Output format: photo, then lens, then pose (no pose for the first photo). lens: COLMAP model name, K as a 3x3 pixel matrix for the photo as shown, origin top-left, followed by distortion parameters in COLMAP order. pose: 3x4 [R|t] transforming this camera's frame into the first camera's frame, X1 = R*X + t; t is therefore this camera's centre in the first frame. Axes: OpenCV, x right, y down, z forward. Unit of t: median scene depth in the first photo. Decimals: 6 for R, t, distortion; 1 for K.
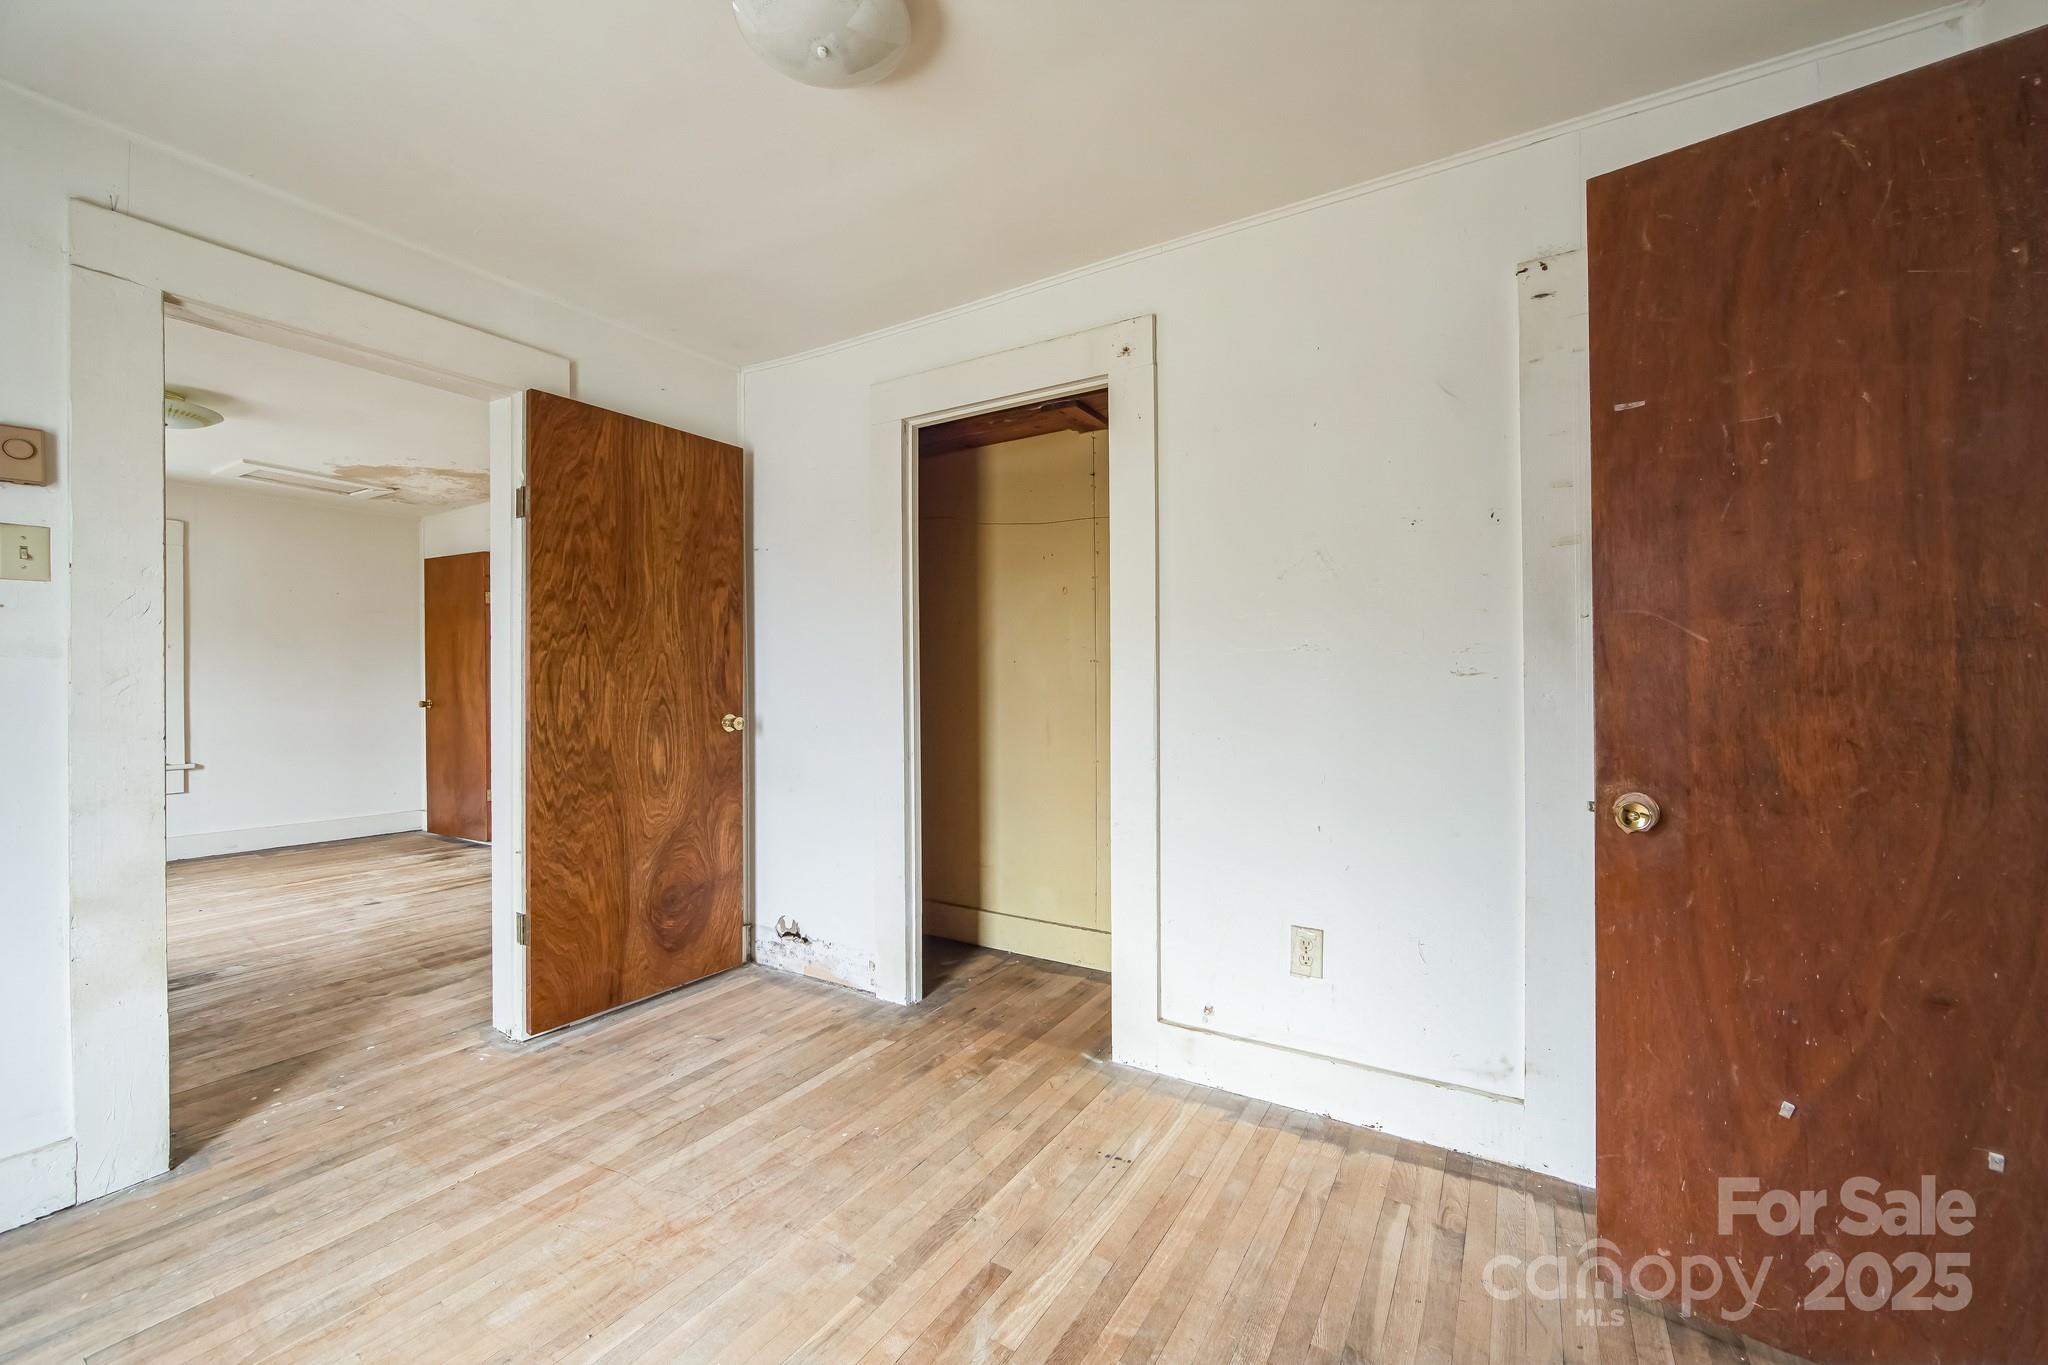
lens RADIAL K [[807.3, 0, 1026.2], [0, 807.3, 678.8], [0, 0, 1]] dist [-0.000307, 0.003864]
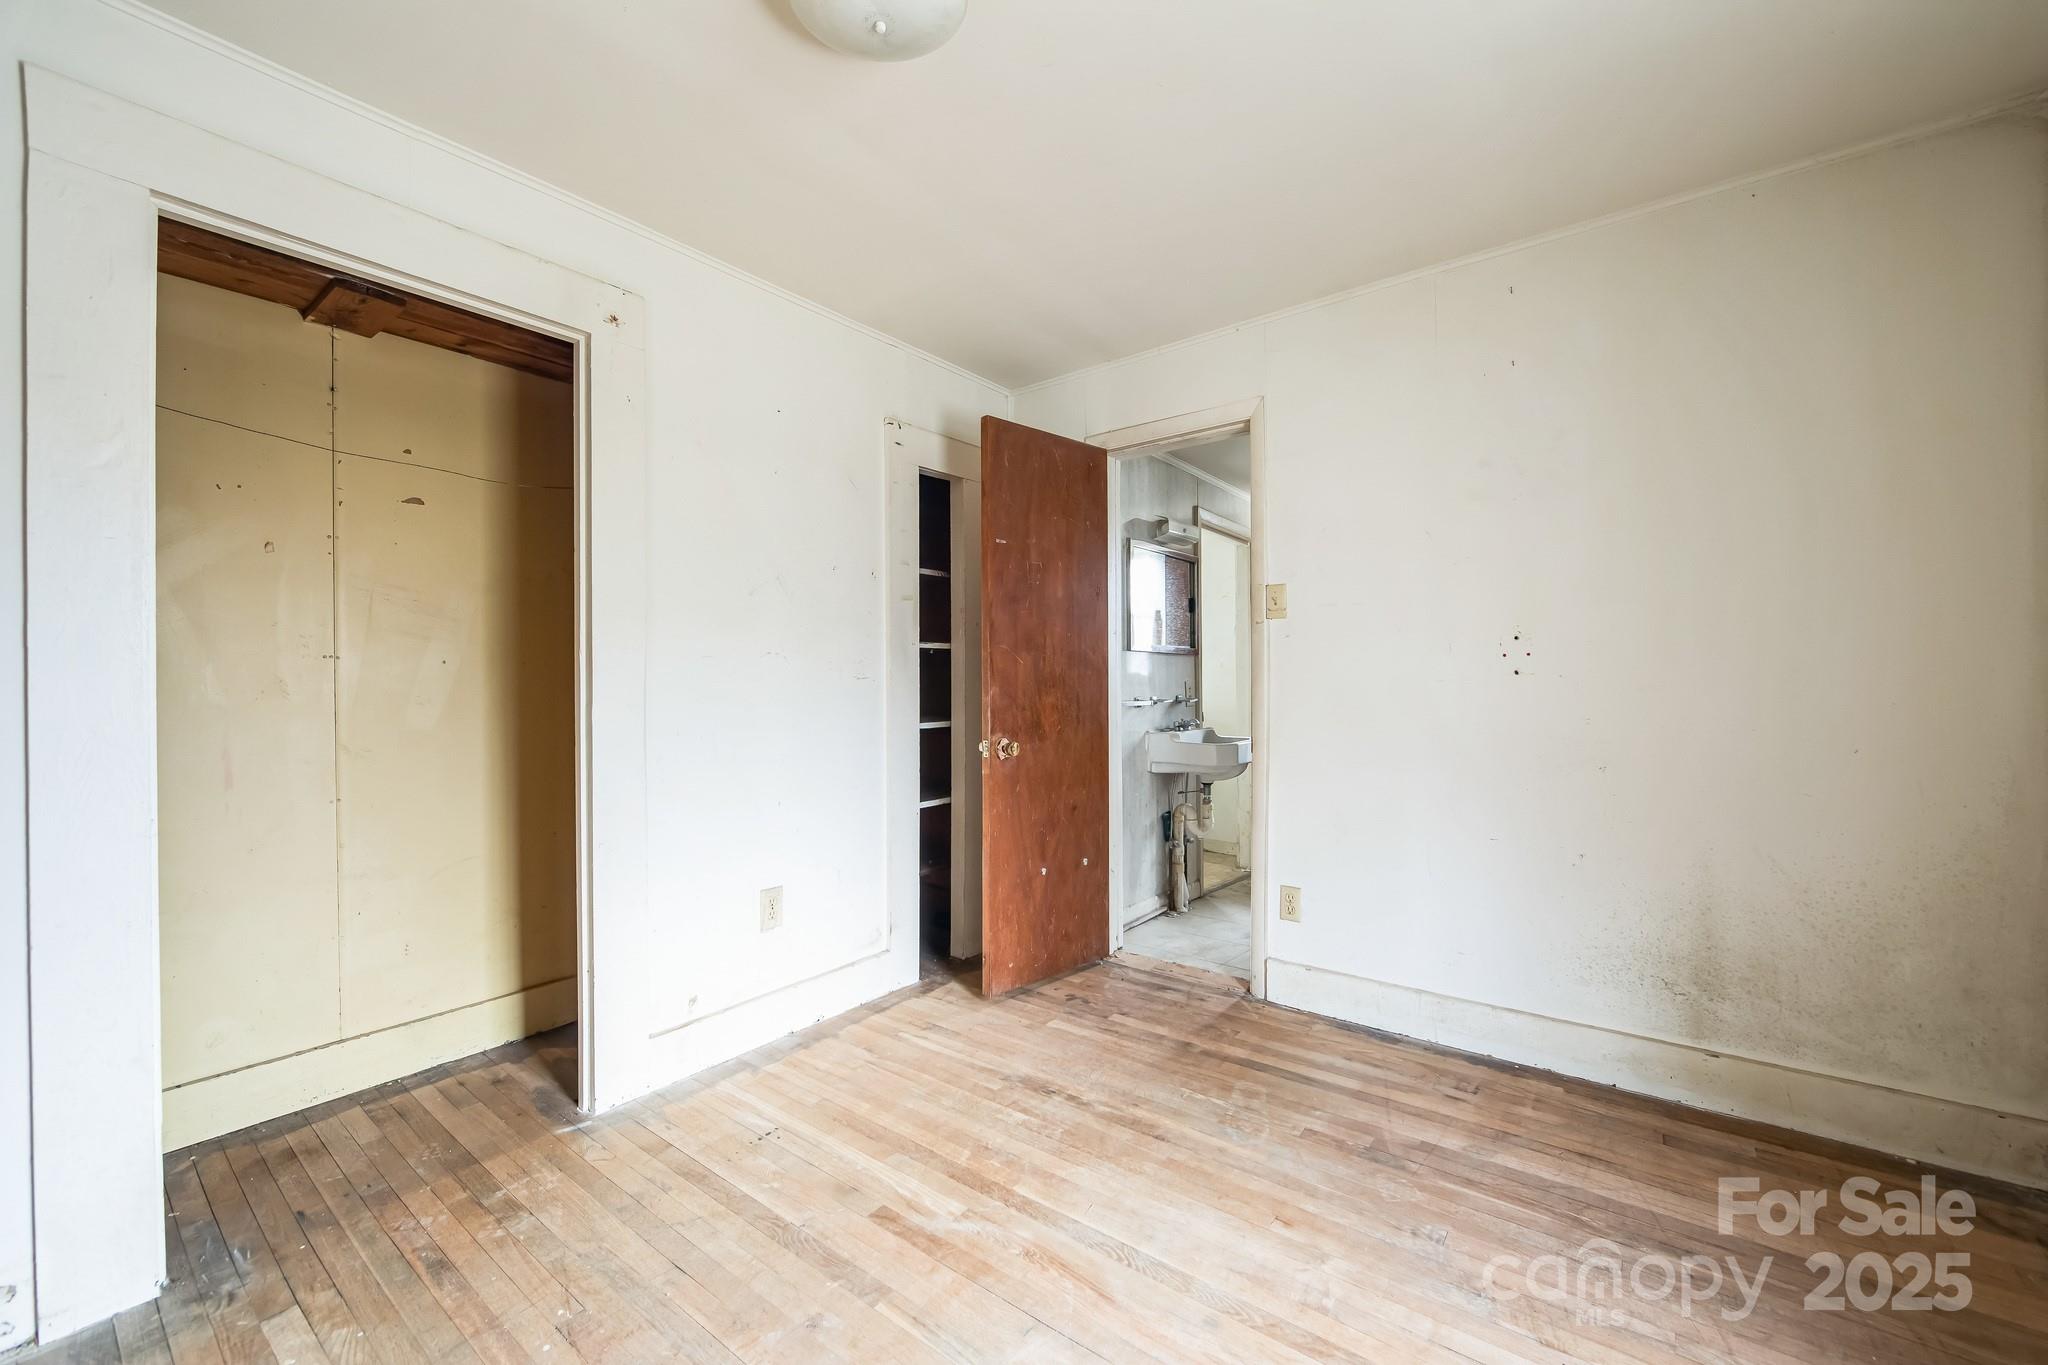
lens RADIAL K [[807.3, 0, 1021.8], [0, 807.3, 687.7], [0, 0, 1]] dist [-0.000307, 0.003864]
pose [[0.118693, -0.002994, 0.992927, -1.009157], [0.004911, 0.999985, 0.002428, 0.010184], [-0.992919, 0.004588, 0.118706, 0.611794]]
